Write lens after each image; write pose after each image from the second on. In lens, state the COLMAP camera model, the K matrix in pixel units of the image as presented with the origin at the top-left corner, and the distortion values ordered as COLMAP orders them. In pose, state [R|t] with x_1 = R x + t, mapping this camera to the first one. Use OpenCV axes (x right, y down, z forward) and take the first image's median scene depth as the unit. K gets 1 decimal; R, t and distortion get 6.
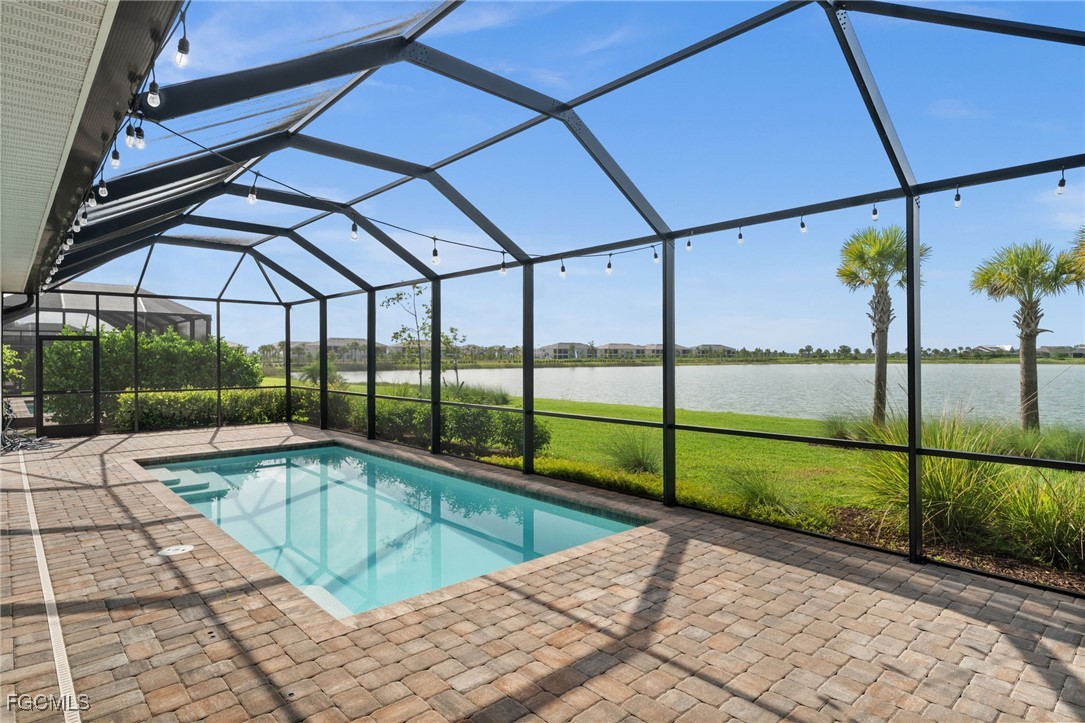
lens RADIAL K [[593.6, 0, 541.6], [0, 593.6, 358.5], [0, 0, 1]] dist [-0.003627, 0.001794]
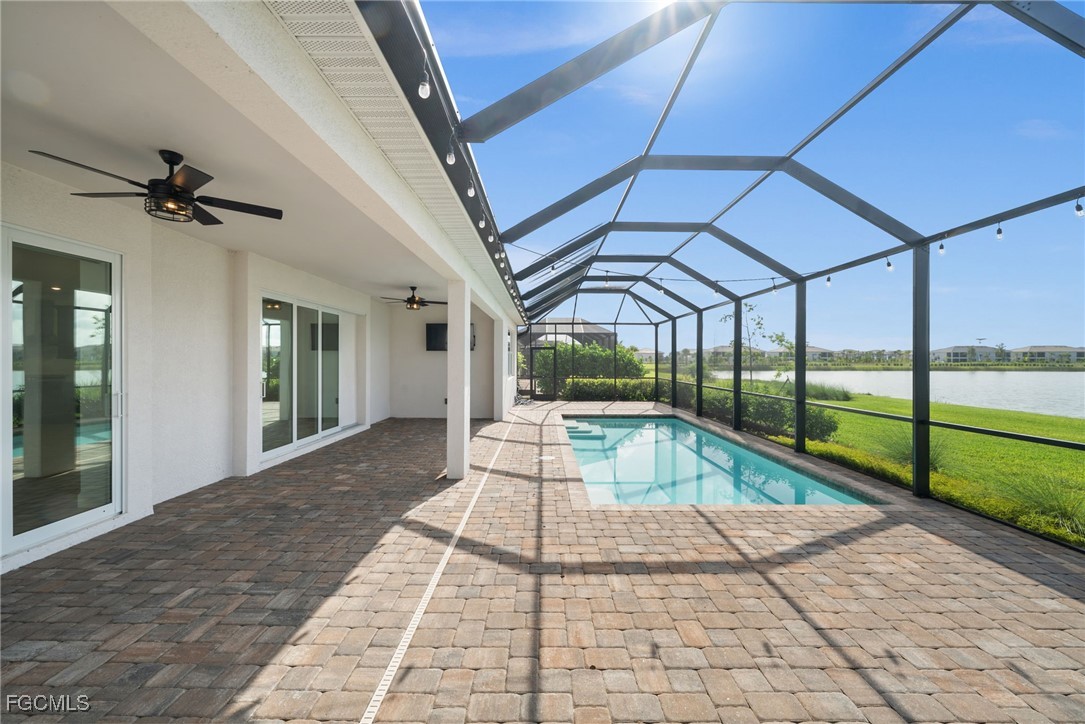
lens RADIAL K [[429.0, 0, 542.7], [0, 429.0, 363.7], [0, 0, 1]] dist [0.000454, -0.000719]
pose [[0.738420, 0.008389, -0.674288, 0.235056], [-0.004317, 0.999961, 0.007713, 0.007260], [0.674327, -0.002785, 0.738428, -0.023046]]
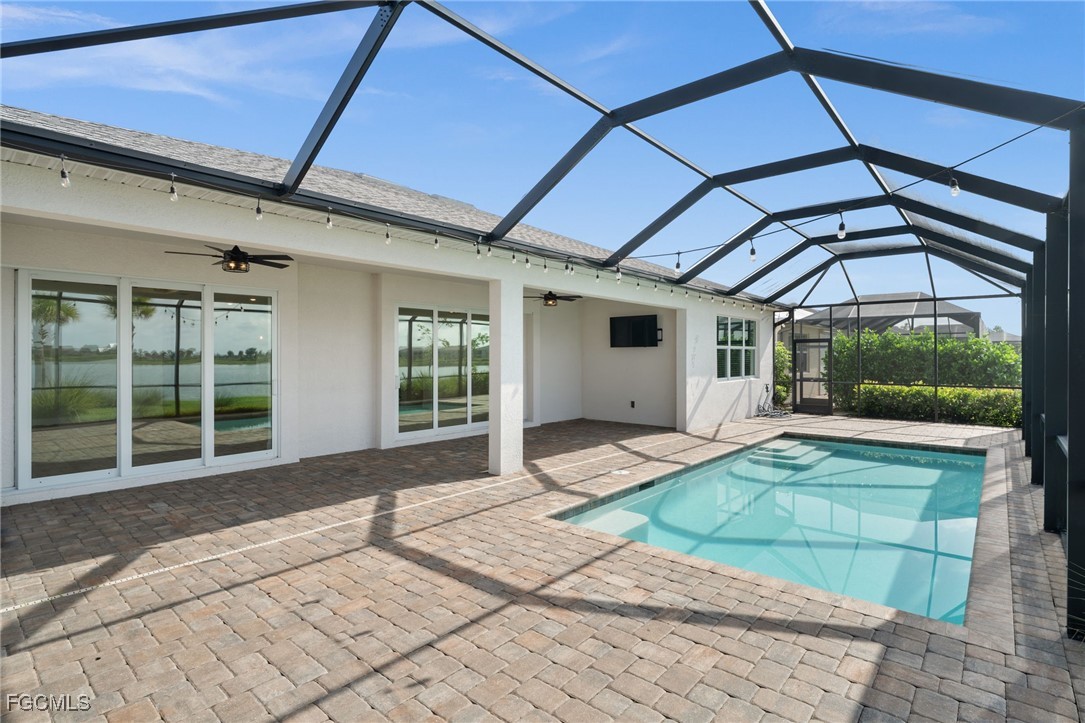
lens RADIAL K [[529.8, 0, 549.3], [0, 529.8, 355.9], [0, 0, 1]] dist [-0.001616, 0.000149]
pose [[0.122219, 0.000368, -0.992503, 0.626256], [-0.002457, 0.999997, 0.000068, 0.003026], [0.992500, 0.002431, 0.122219, 0.486570]]
